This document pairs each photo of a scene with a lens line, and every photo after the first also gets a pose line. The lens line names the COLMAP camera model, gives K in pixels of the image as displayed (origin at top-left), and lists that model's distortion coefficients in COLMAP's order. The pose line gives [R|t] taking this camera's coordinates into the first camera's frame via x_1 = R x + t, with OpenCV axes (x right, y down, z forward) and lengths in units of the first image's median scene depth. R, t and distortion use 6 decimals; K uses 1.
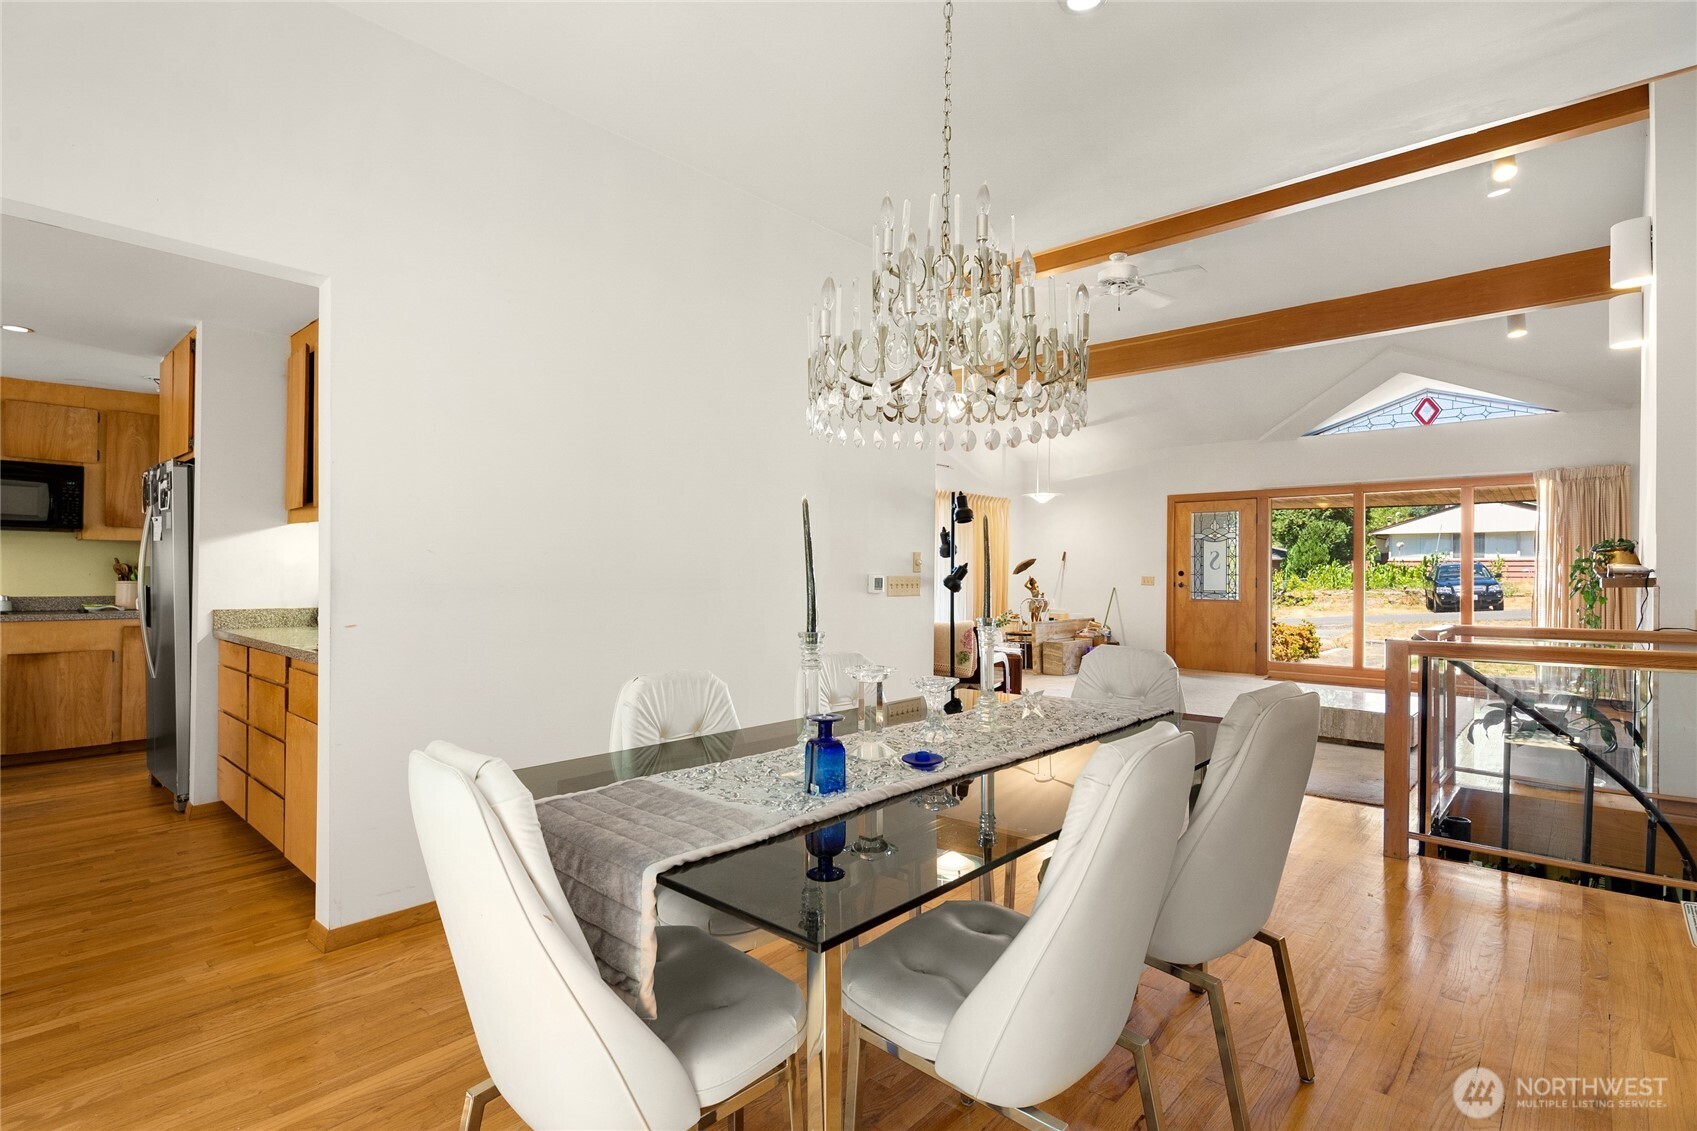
lens RADIAL K [[833.2, 0, 843.9], [0, 833.2, 572.5], [0, 0, 1]] dist [0.000566, -0.000115]
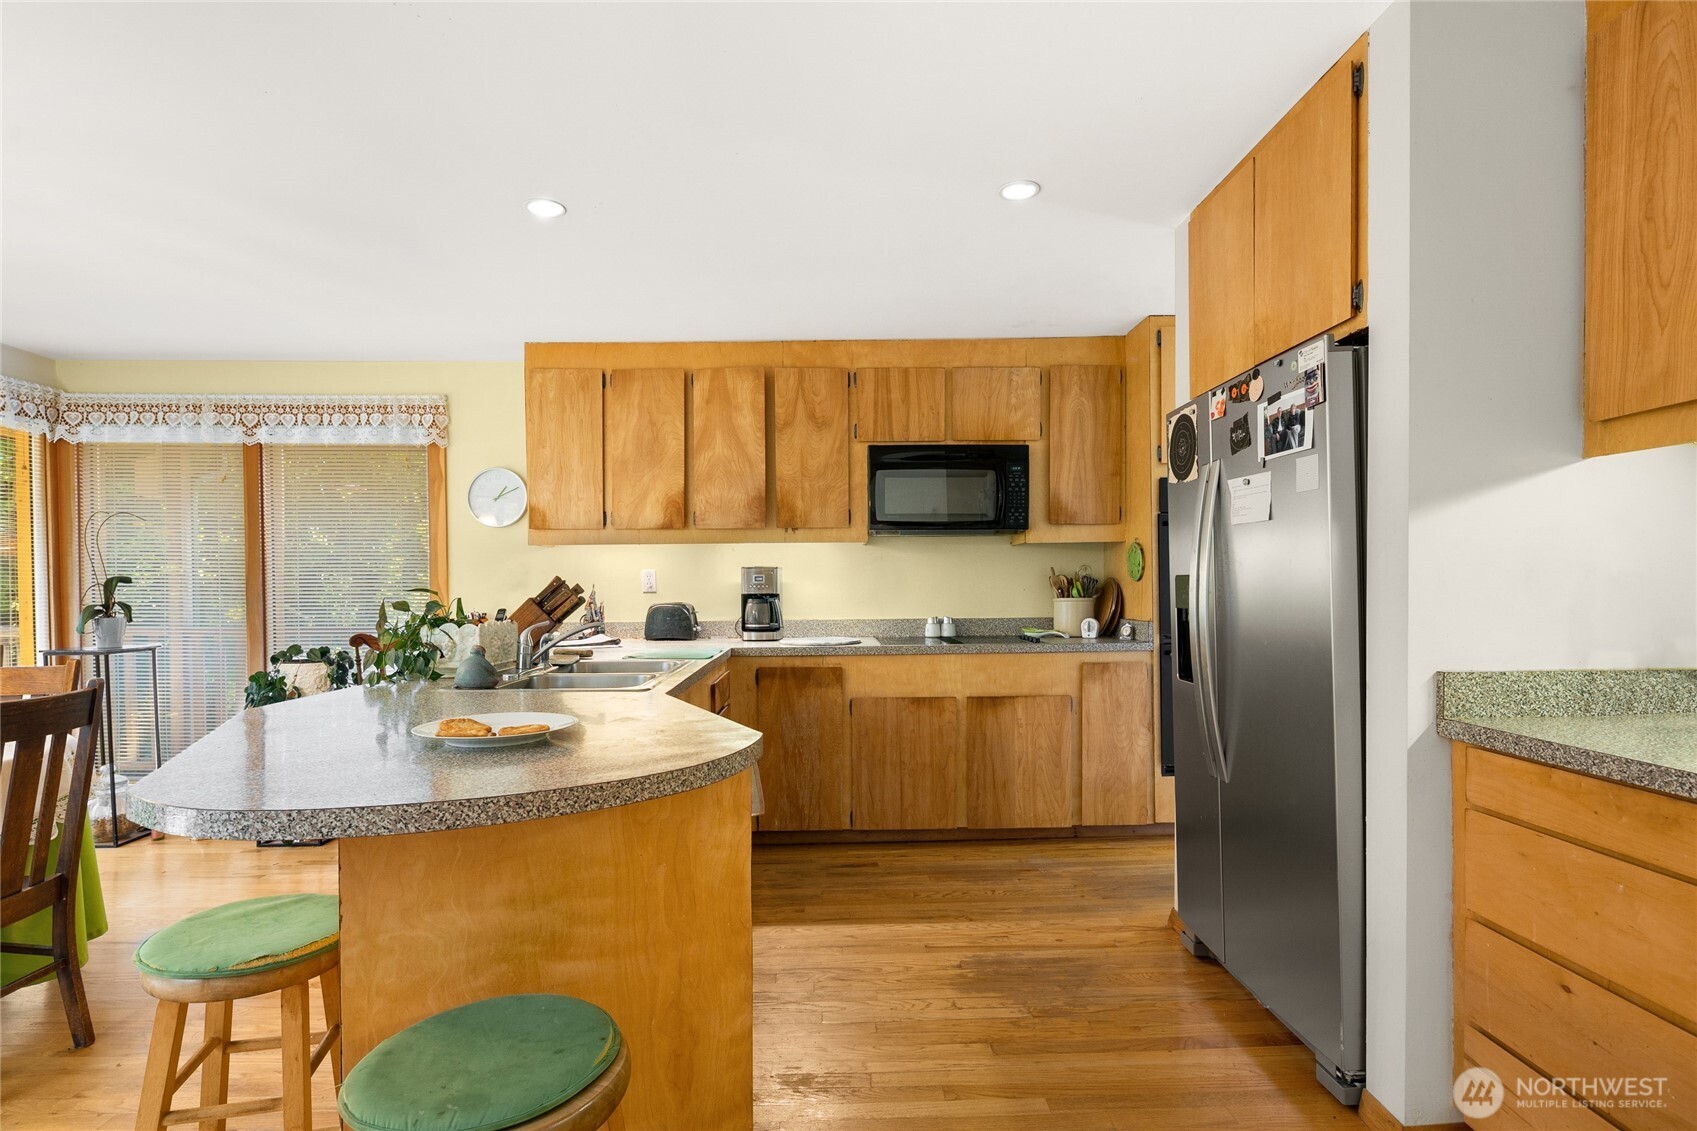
lens RADIAL K [[823.8, 0, 843.8], [0, 823.8, 591.2], [0, 0, 1]] dist [0.001647, 0.000002]
pose [[0.693563, -0.009254, -0.720336, -0.507326], [0.016061, 0.999868, 0.002618, -0.001128], [0.720217, -0.013385, 0.693620, 0.376587]]
